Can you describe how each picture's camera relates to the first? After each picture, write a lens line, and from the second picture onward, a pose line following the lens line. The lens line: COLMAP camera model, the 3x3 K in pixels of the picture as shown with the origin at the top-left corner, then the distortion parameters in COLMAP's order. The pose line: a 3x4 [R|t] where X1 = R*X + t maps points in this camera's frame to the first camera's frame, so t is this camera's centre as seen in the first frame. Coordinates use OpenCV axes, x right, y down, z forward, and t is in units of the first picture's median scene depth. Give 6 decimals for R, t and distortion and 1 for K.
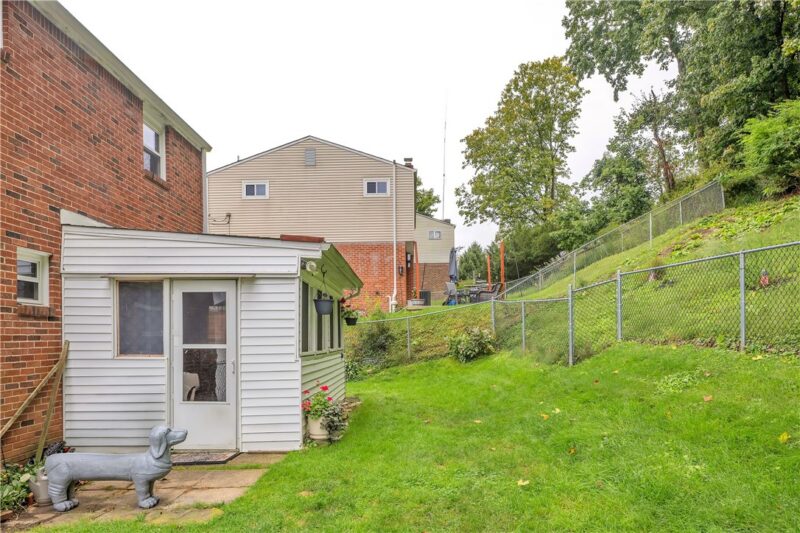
lens RADIAL K [[558.5, 0, 401.5], [0, 558.5, 270.0], [0, 0, 1]] dist [-0.010089, -0.002241]
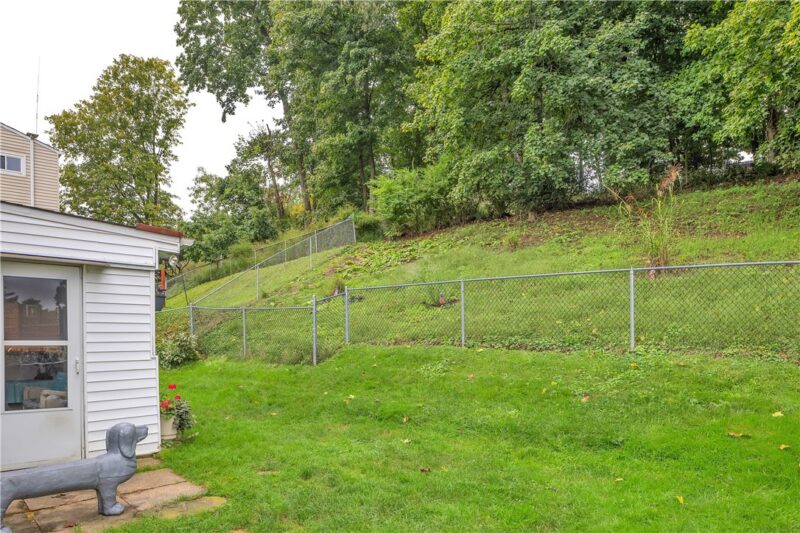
lens RADIAL K [[558.5, 0, 415.6], [0, 558.5, 259.5], [0, 0, 1]] dist [-0.010089, -0.002241]
pose [[0.717906, 0.103404, 0.688417, -0.099907], [-0.072444, 0.994634, -0.073852, 0.006180], [-0.692360, 0.003147, 0.721545, 0.001448]]
